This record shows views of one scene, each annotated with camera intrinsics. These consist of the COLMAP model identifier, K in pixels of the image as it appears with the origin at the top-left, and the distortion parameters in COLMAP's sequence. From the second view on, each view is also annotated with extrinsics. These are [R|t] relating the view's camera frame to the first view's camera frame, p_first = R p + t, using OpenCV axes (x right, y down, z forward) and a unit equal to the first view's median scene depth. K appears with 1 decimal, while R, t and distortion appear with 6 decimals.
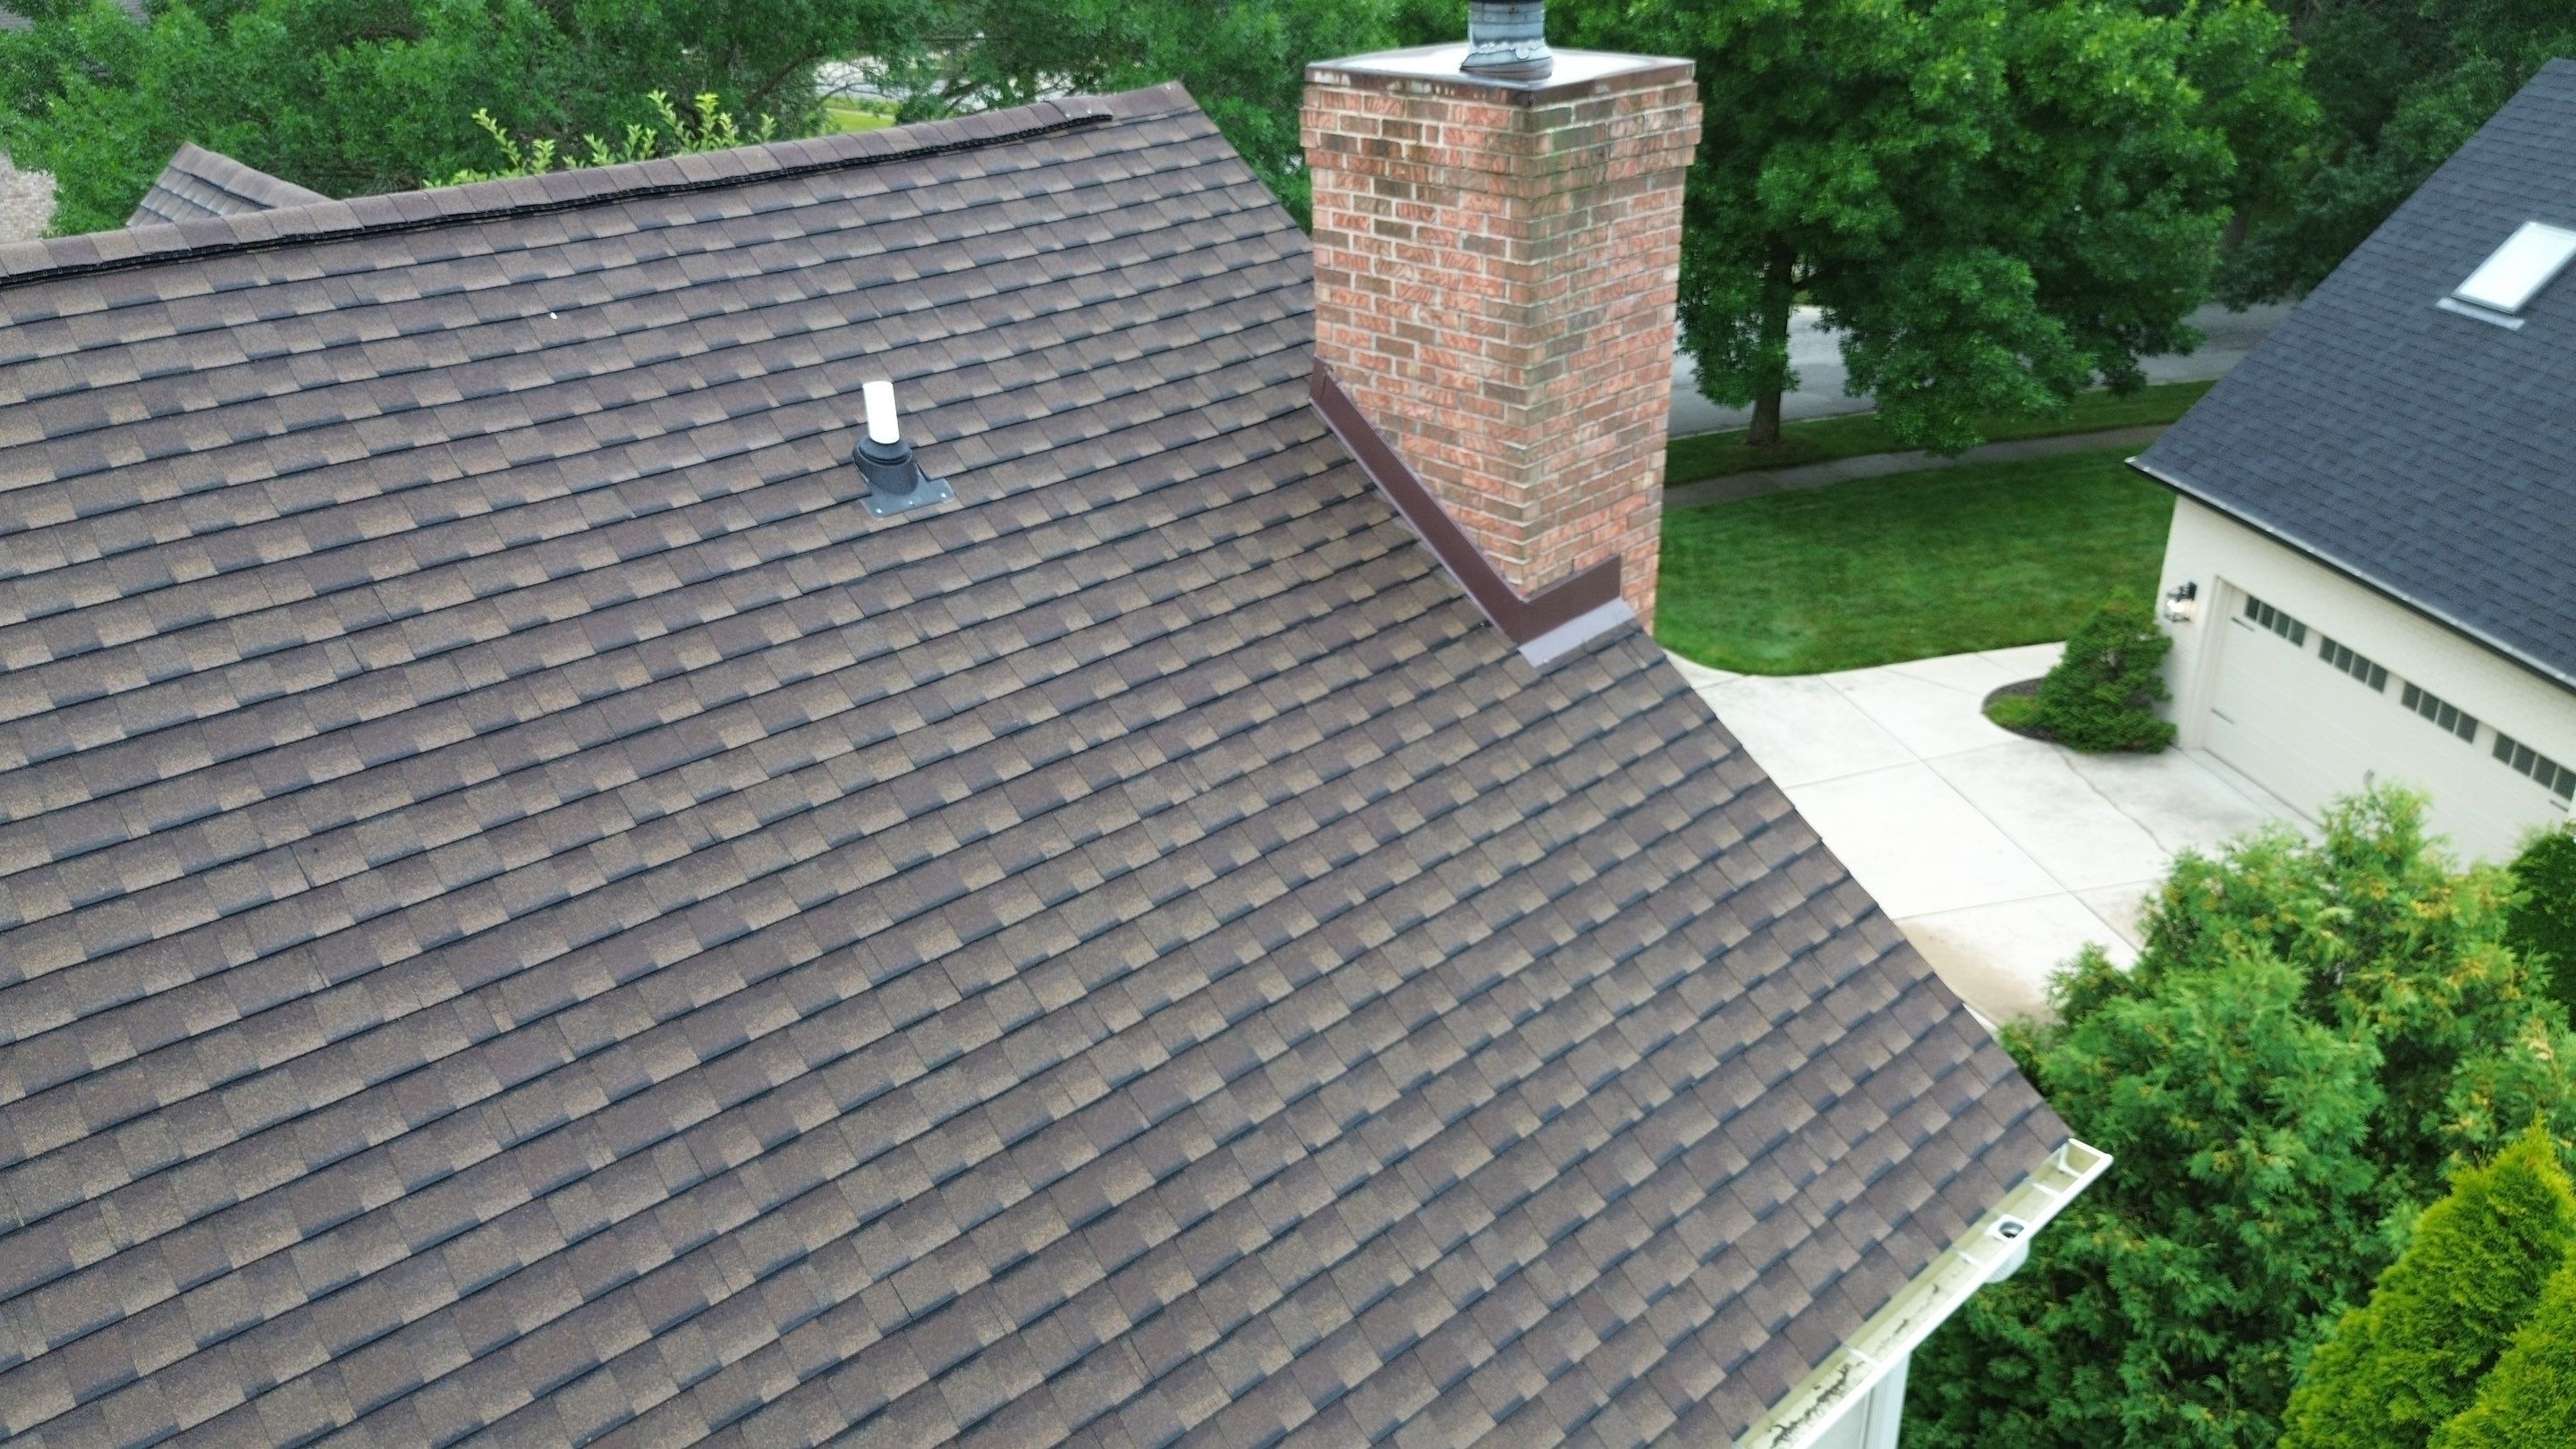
lens RADIAL K [[1849.3, 0, 1276.6], [0, 1849.3, 722.1], [0, 0, 1]] dist [0.049391, -0.047578]
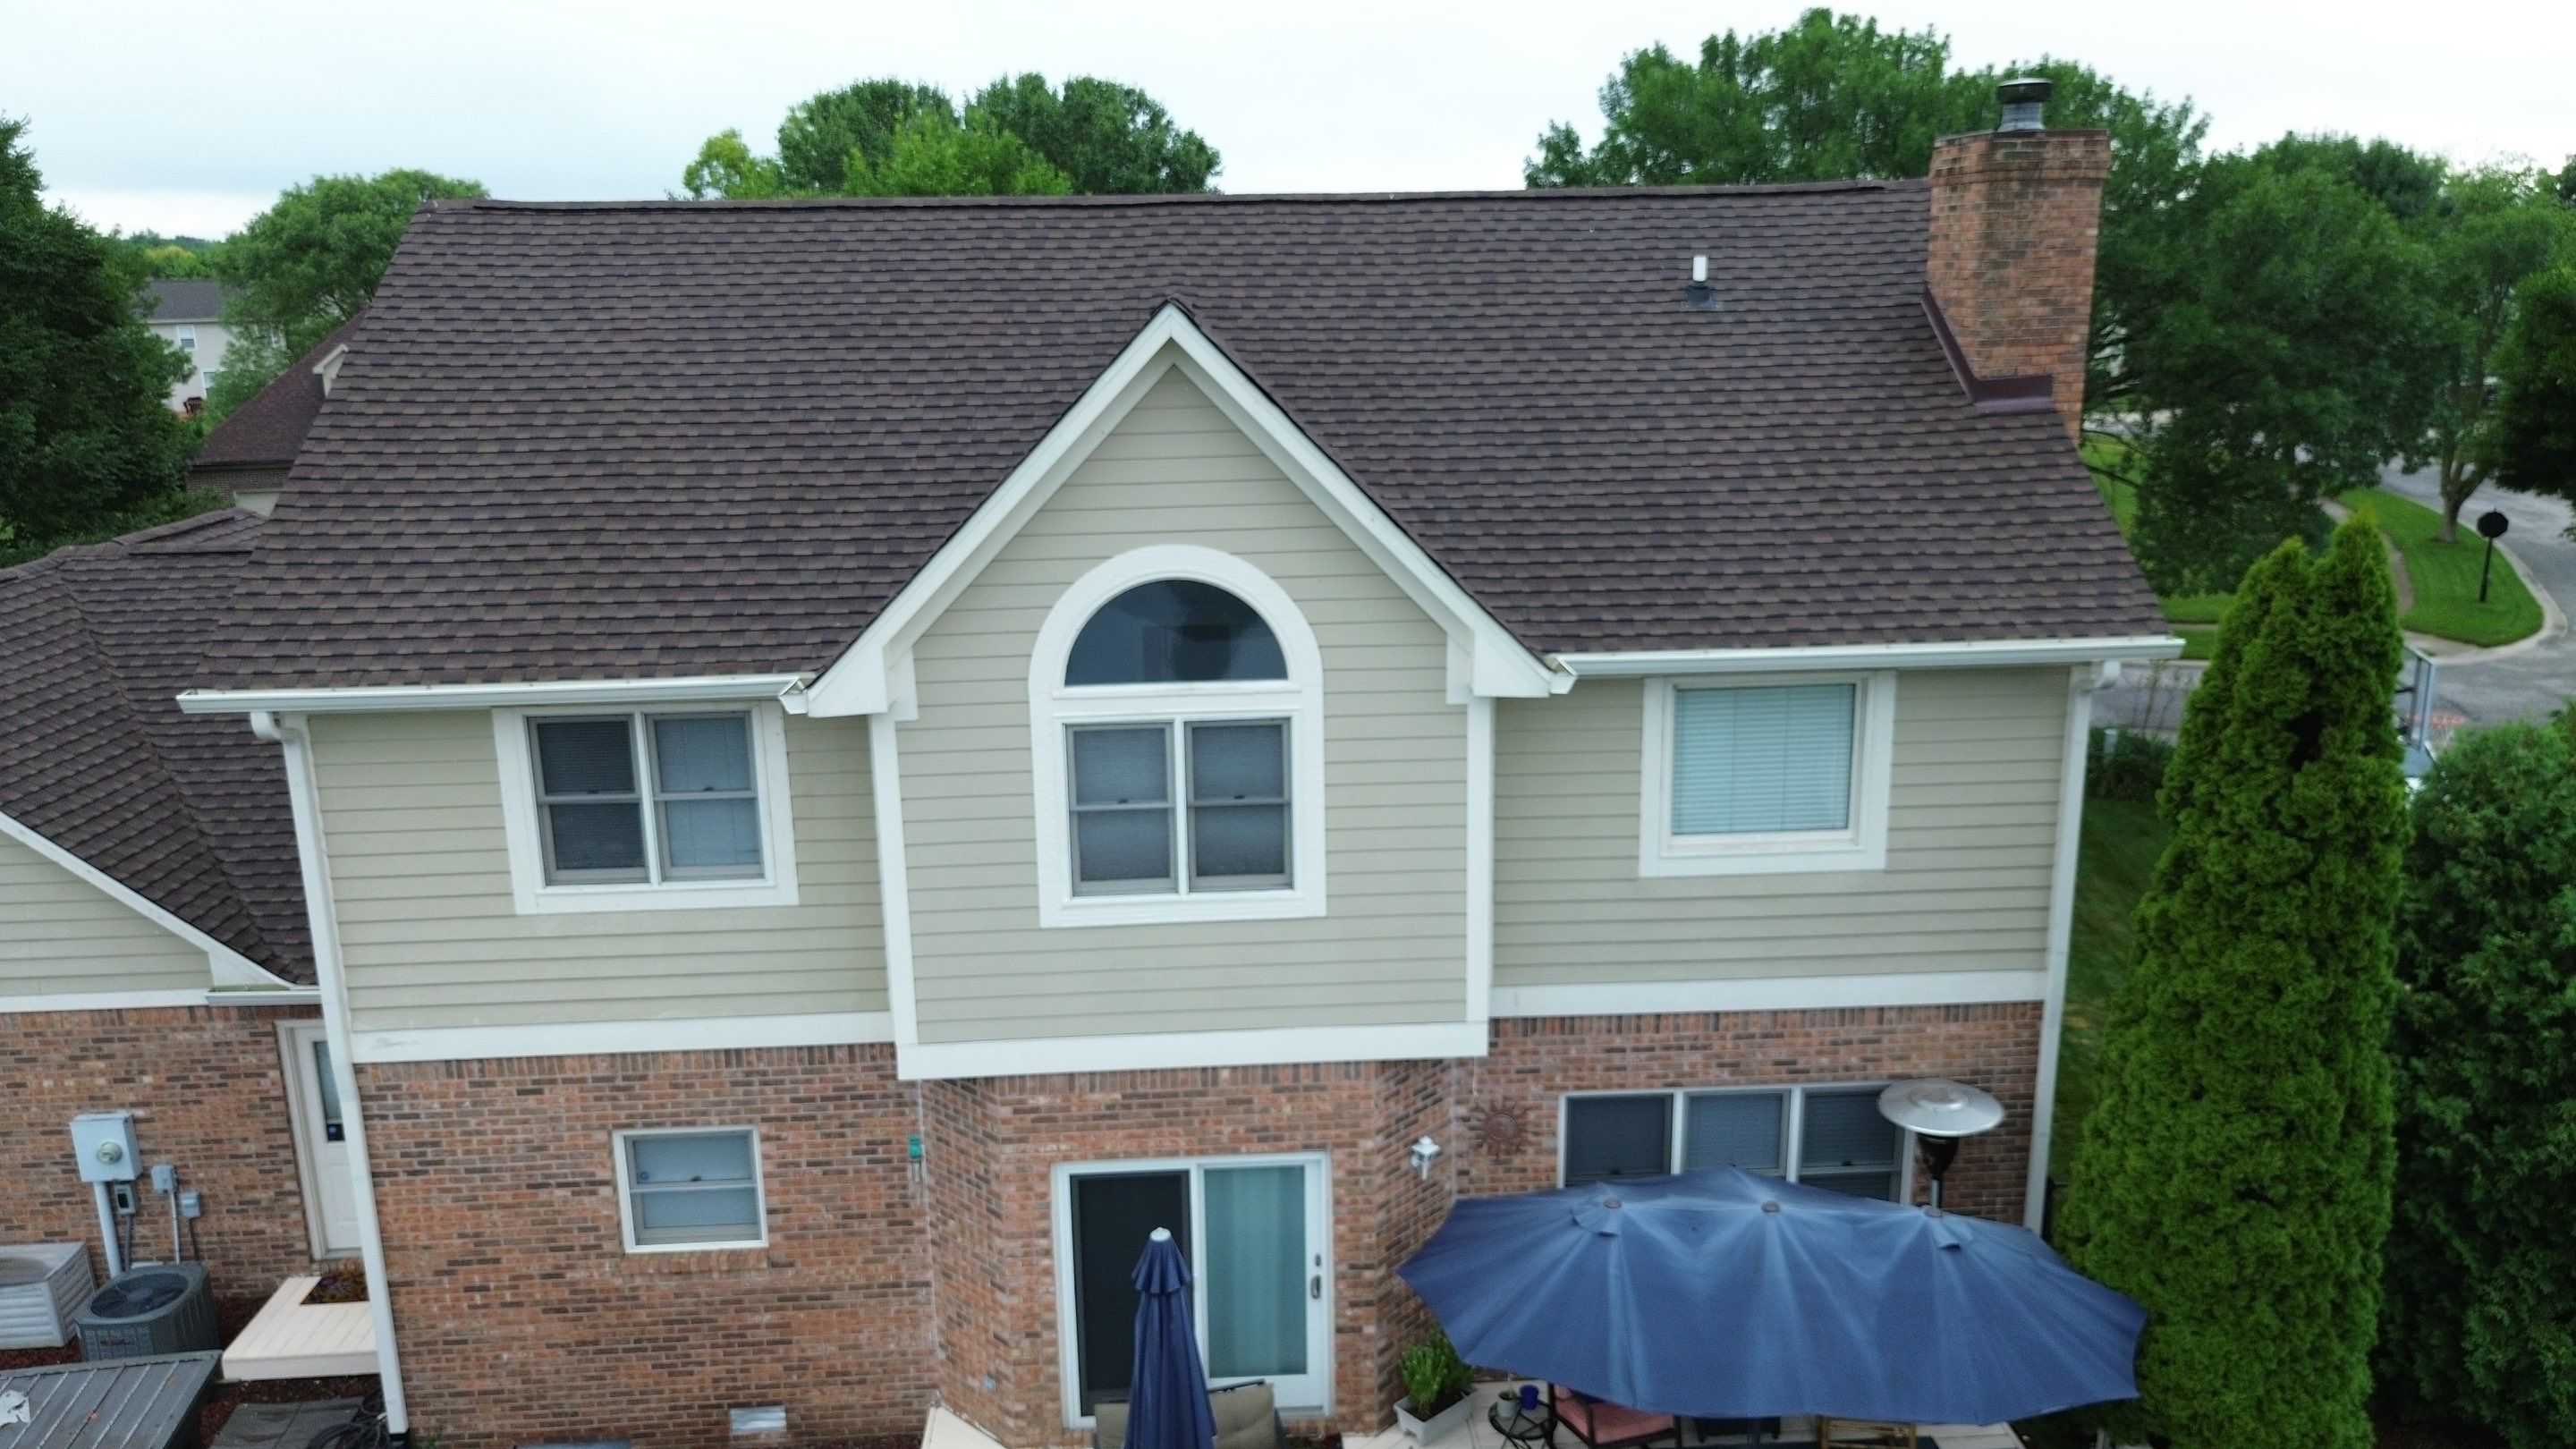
lens RADIAL K [[1849.3, 0, 1285.7], [0, 1849.3, 735.6], [0, 0, 1]] dist [0.049391, -0.047578]
pose [[0.775958, 0.167481, -0.608144, 0.906951], [-0.281856, 0.954567, -0.096748, 0.770034], [0.564310, 0.246481, 0.787909, -1.024767]]
